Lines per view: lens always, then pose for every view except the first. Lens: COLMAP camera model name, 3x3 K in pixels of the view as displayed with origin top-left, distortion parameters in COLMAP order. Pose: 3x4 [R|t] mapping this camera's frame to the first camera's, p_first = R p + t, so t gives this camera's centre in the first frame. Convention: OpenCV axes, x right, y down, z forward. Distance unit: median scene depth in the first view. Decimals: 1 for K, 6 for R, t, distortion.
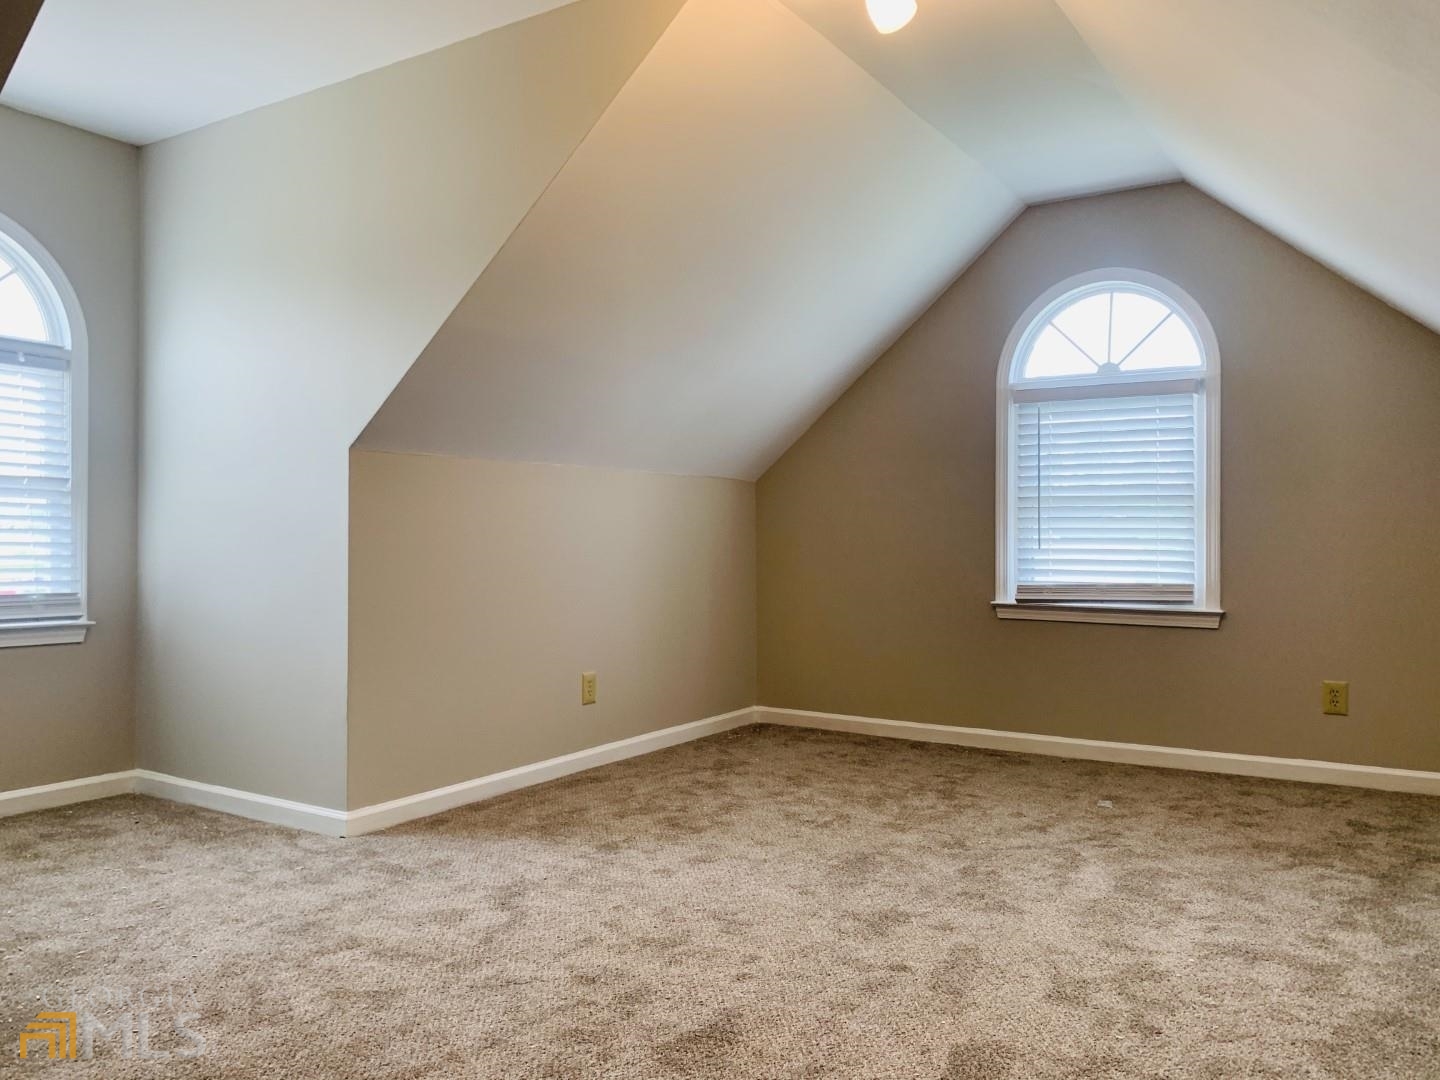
lens RADIAL K [[1088.0, 0, 732.4], [0, 1088.0, 536.5], [0, 0, 1]] dist [0.109746, -0.167365]
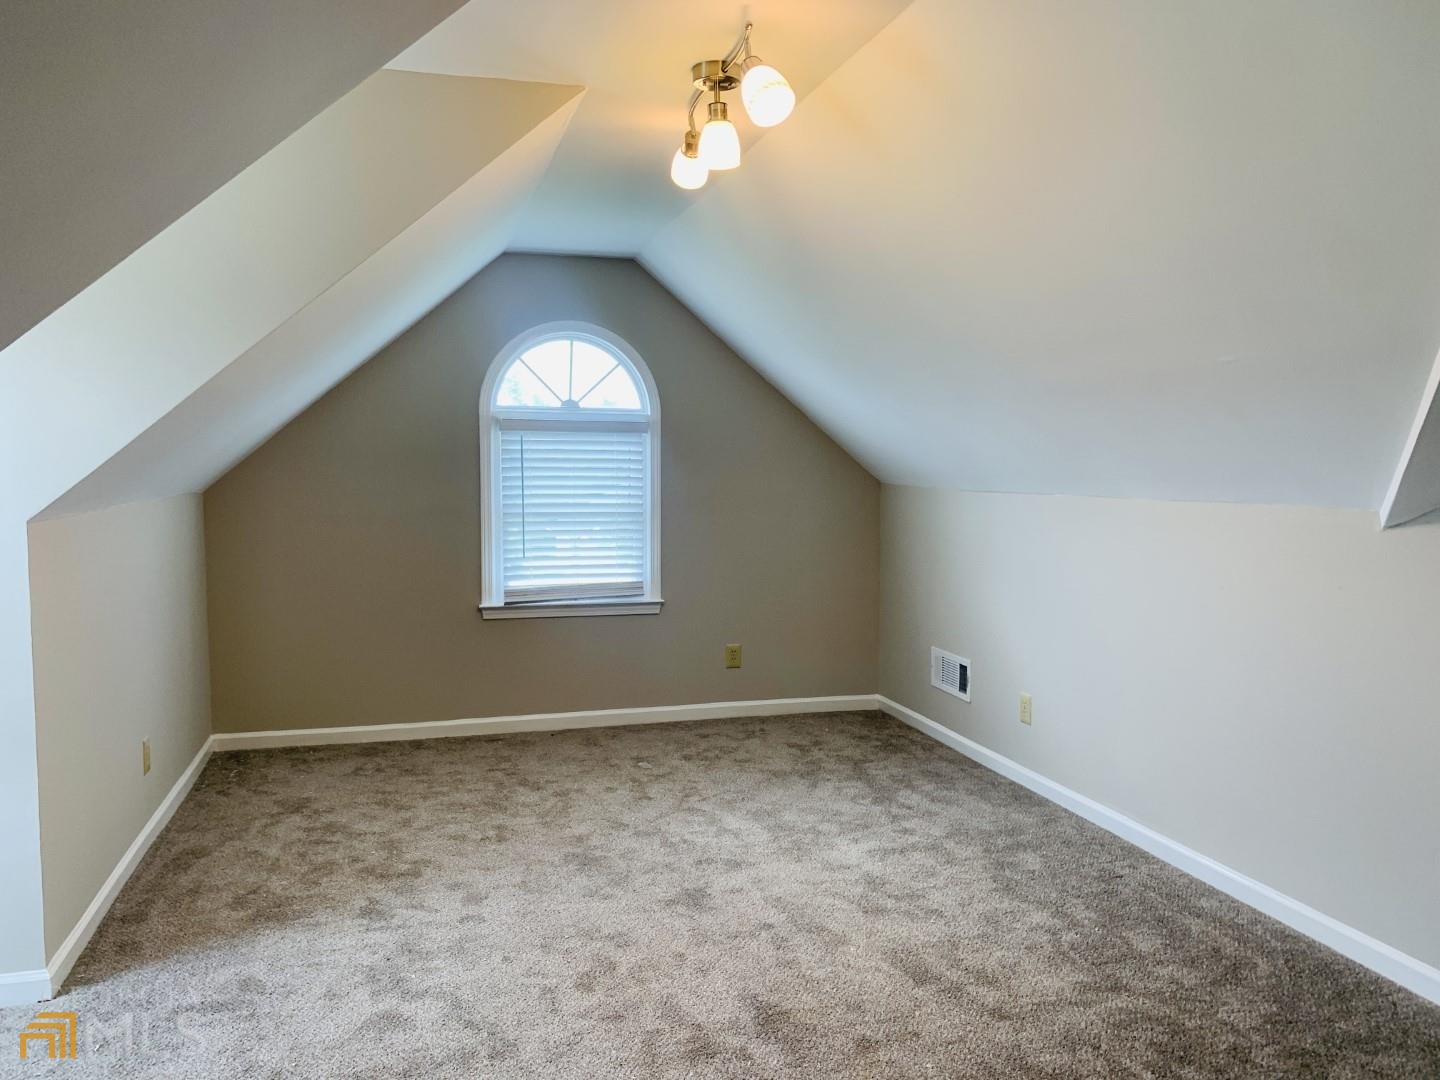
lens RADIAL K [[1066.6, 0, 718.5], [0, 1066.6, 562.5], [0, 0, 1]] dist [0.025404, -0.003398]
pose [[0.696423, -0.067570, 0.714444, -0.529010], [0.002827, 0.995808, 0.091426, -0.119195], [-0.717626, -0.061651, 0.693694, 0.095391]]
